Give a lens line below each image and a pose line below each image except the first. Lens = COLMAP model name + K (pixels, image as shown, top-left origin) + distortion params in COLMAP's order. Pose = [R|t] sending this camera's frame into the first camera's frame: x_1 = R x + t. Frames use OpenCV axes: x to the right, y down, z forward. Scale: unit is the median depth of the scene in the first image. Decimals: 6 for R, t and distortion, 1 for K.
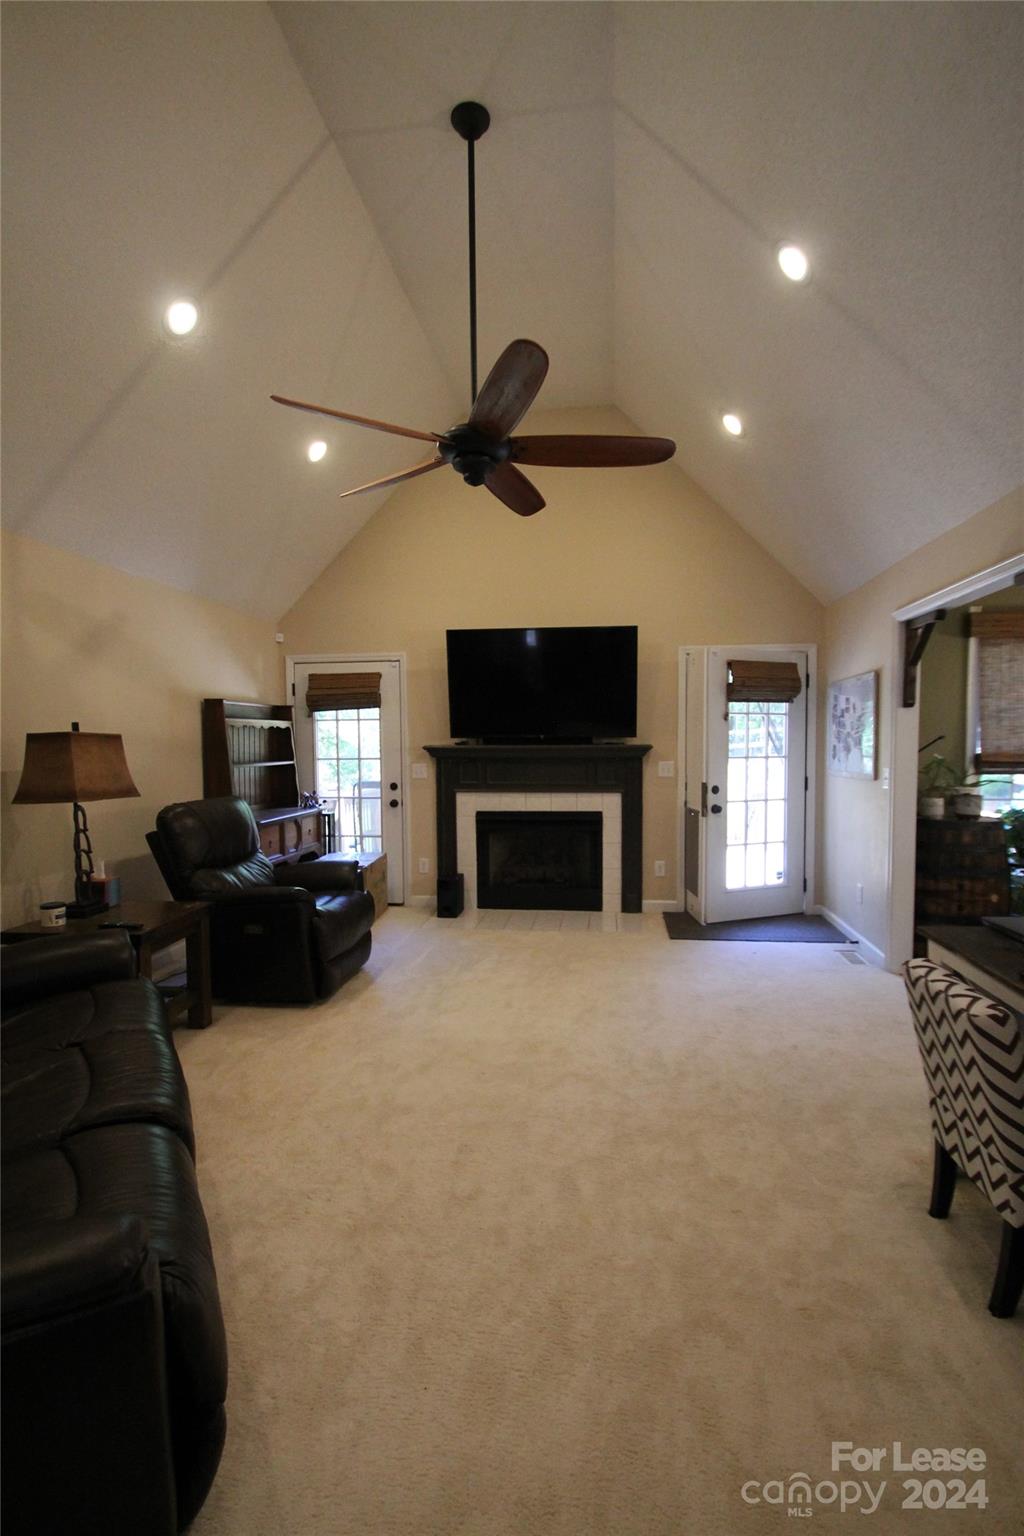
lens RADIAL K [[729.7, 0, 524.6], [0, 729.7, 776.6], [0, 0, 1]] dist [0.000126, -0.001001]
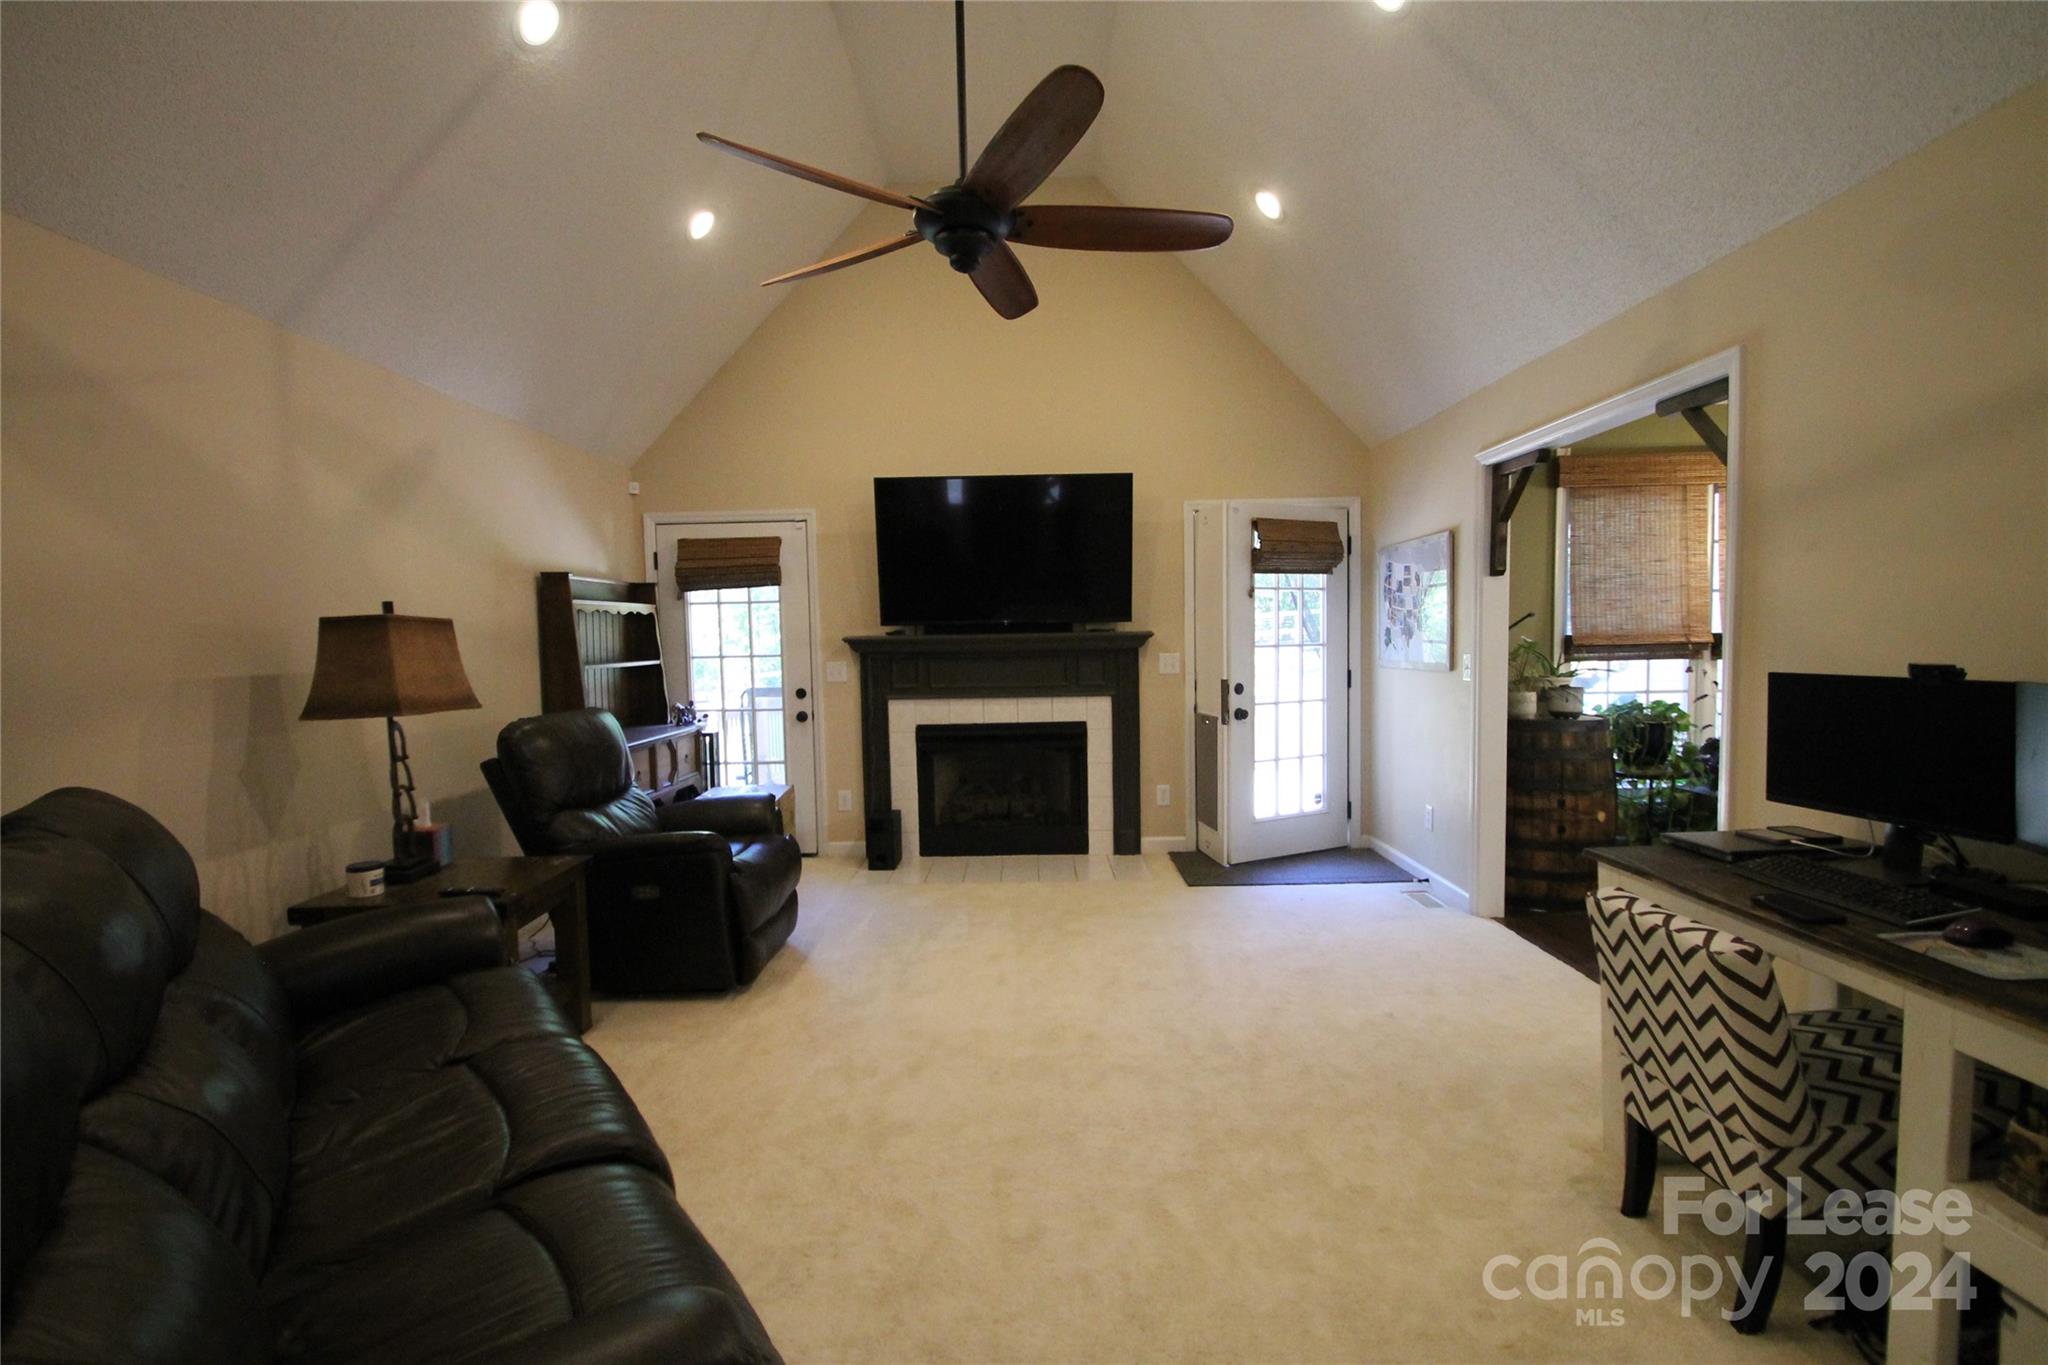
lens RADIAL K [[972.9, 0, 1017.1], [0, 972.9, 689.4], [0, 0, 1]] dist [0.000126, -0.001001]
pose [[0.994497, -0.018344, 0.103151, -0.106384], [0.017770, 0.999821, 0.006484, 0.012008], [-0.103252, -0.004616, 0.994645, 0.019975]]
